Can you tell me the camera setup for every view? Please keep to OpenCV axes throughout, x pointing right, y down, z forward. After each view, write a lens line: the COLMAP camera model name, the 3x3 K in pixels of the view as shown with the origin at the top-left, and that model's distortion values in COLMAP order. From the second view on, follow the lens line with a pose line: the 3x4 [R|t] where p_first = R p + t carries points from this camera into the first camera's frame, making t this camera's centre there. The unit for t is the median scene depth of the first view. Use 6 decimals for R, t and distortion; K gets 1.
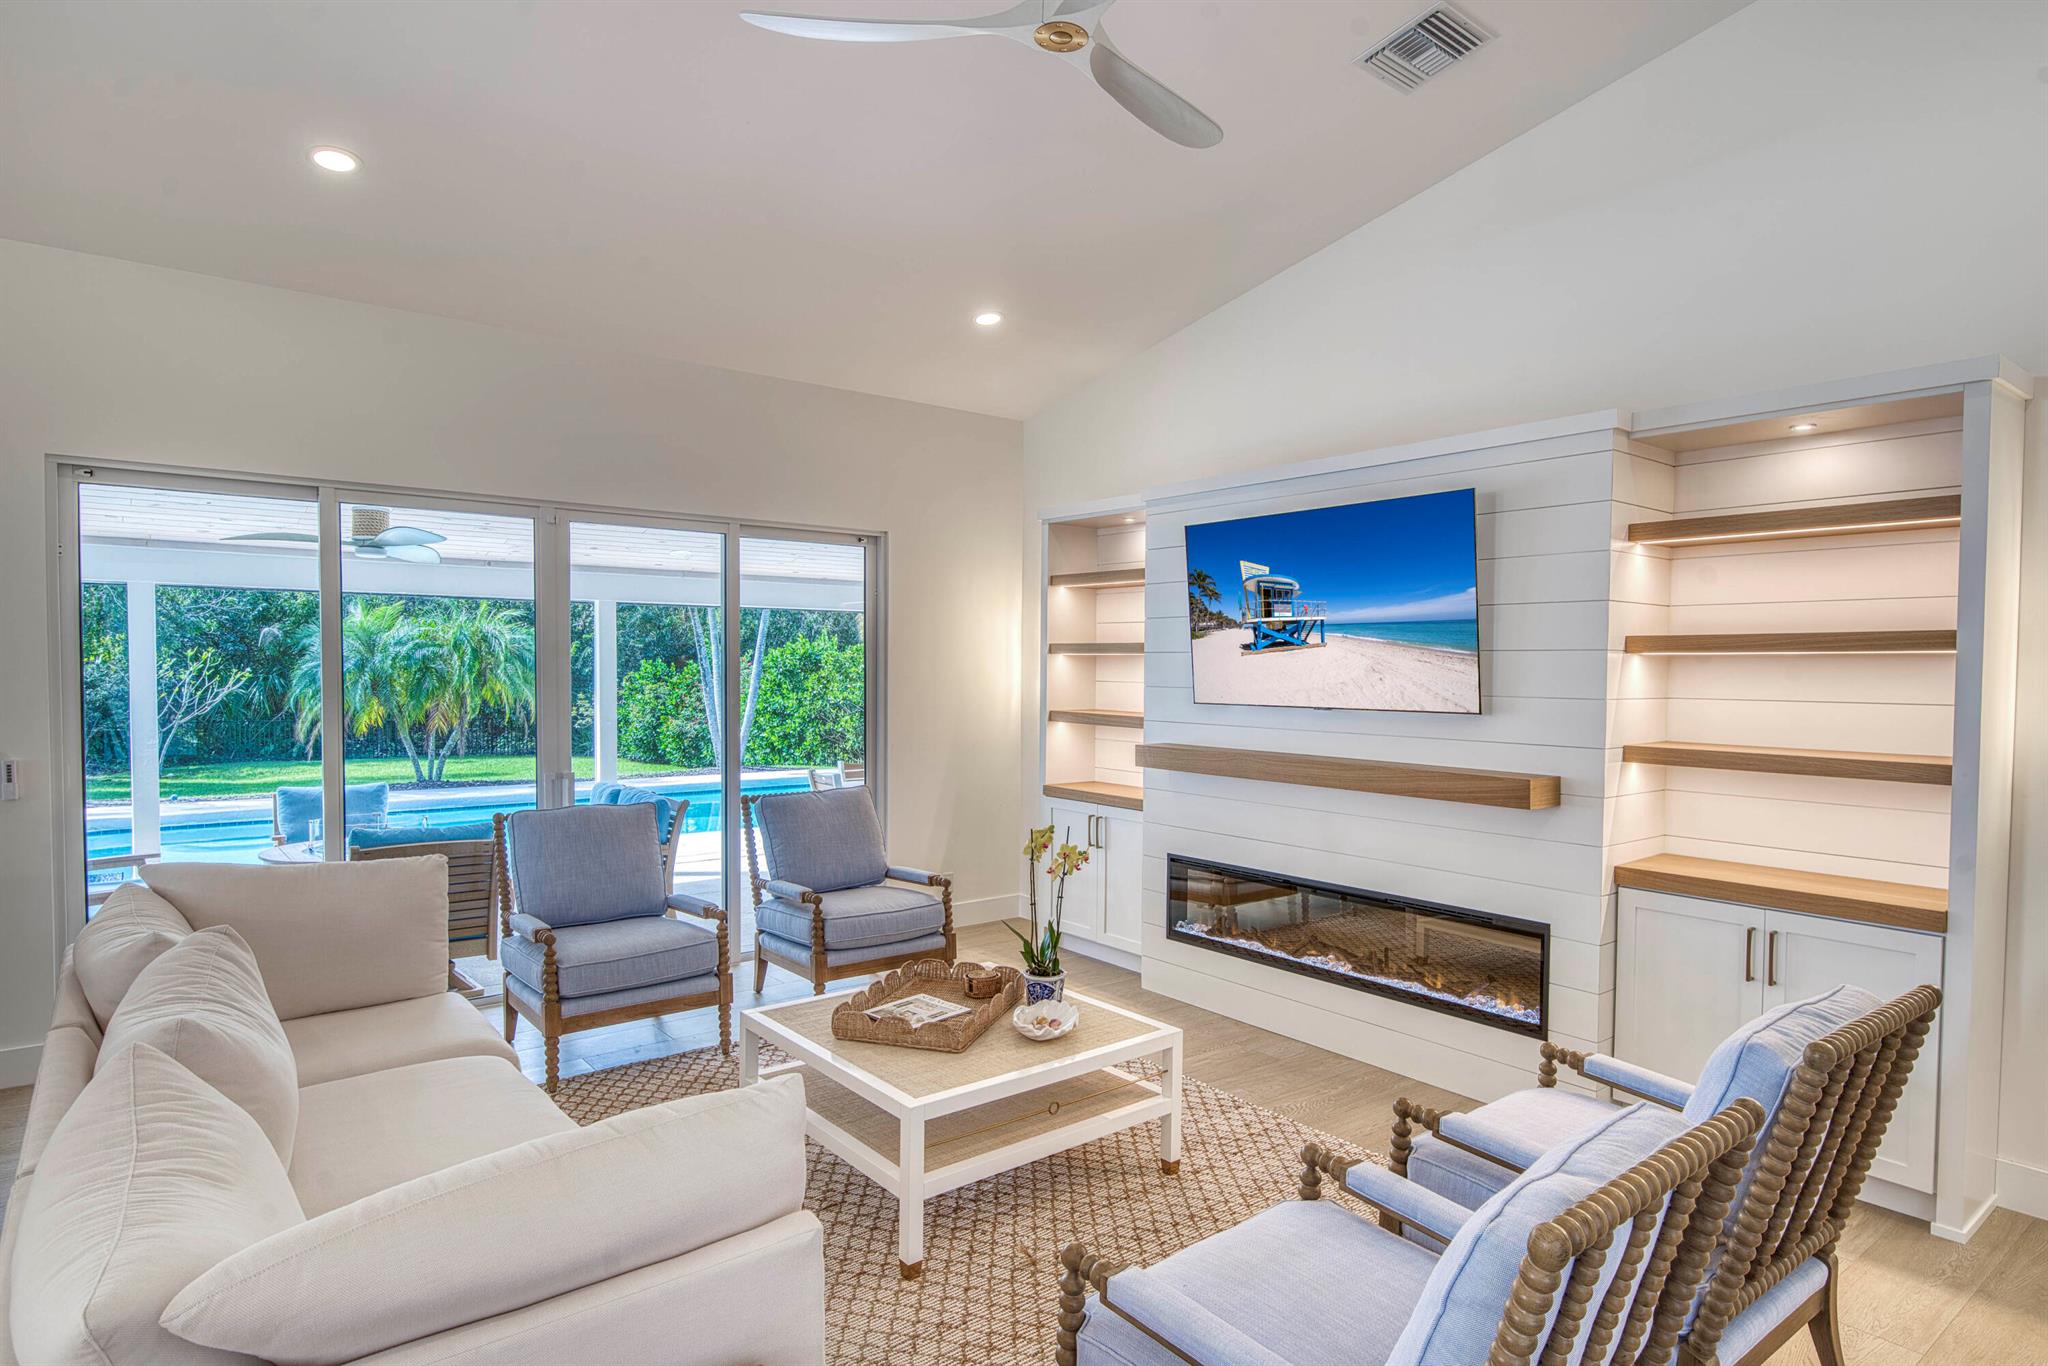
lens RADIAL K [[1131.0, 0, 1066.6], [0, 1131.0, 702.1], [0, 0, 1]] dist [-0.005435, -0.001646]
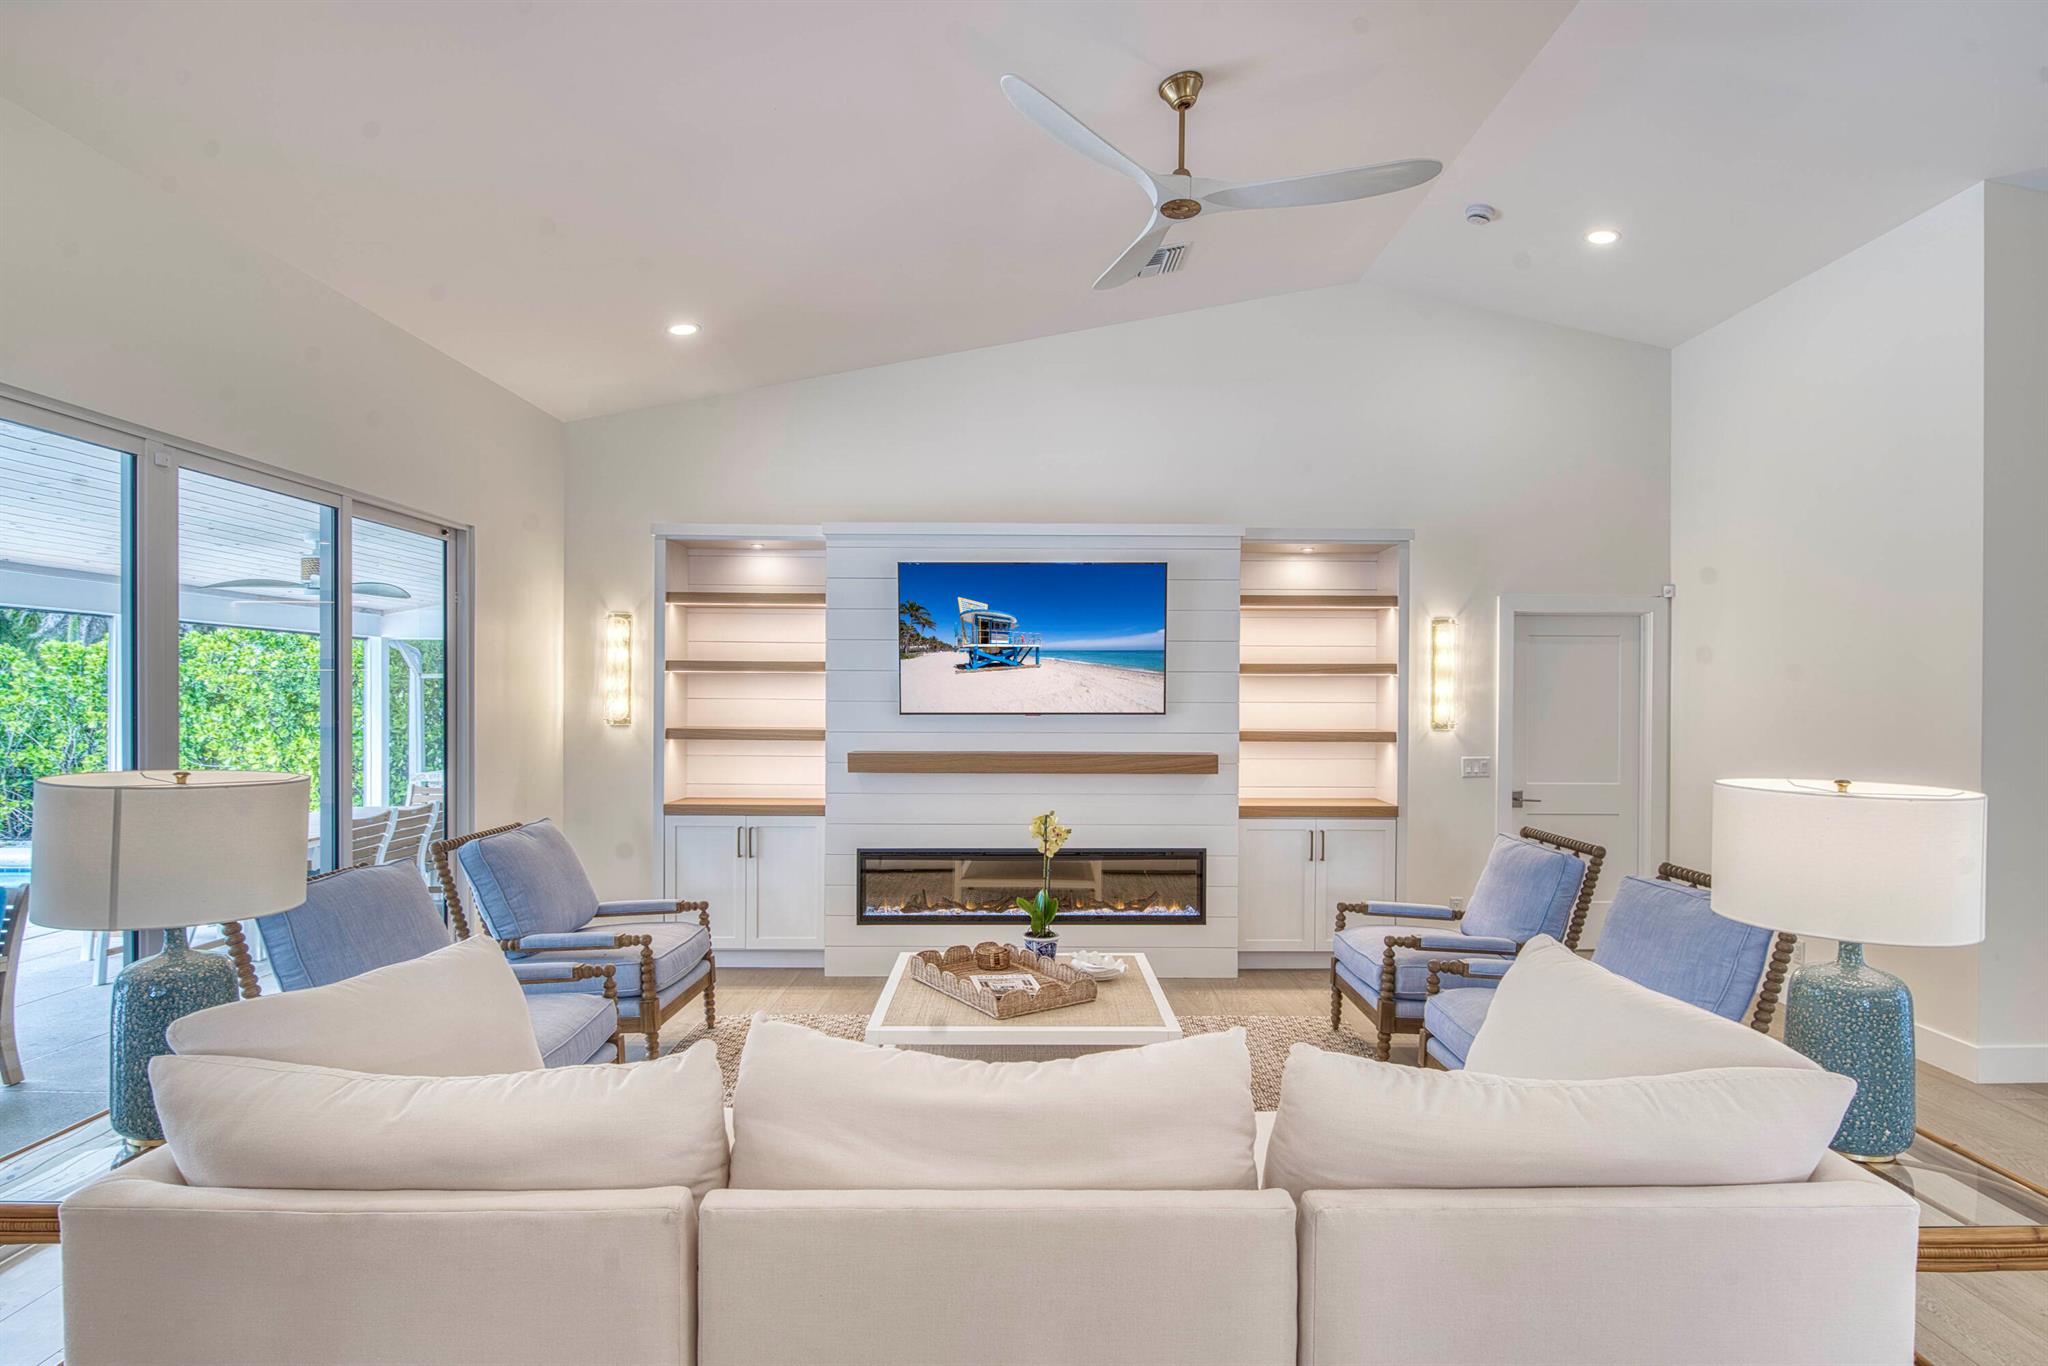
lens RADIAL K [[1026.5, 0, 1036.3], [0, 1026.5, 696.4], [0, 0, 1]] dist [-0.004115, -0.001629]
pose [[0.619446, -0.006108, 0.785015, -0.642639], [0.027133, 0.999539, -0.013634, 0.000659], [-0.784570, 0.029745, 0.619326, 0.236141]]
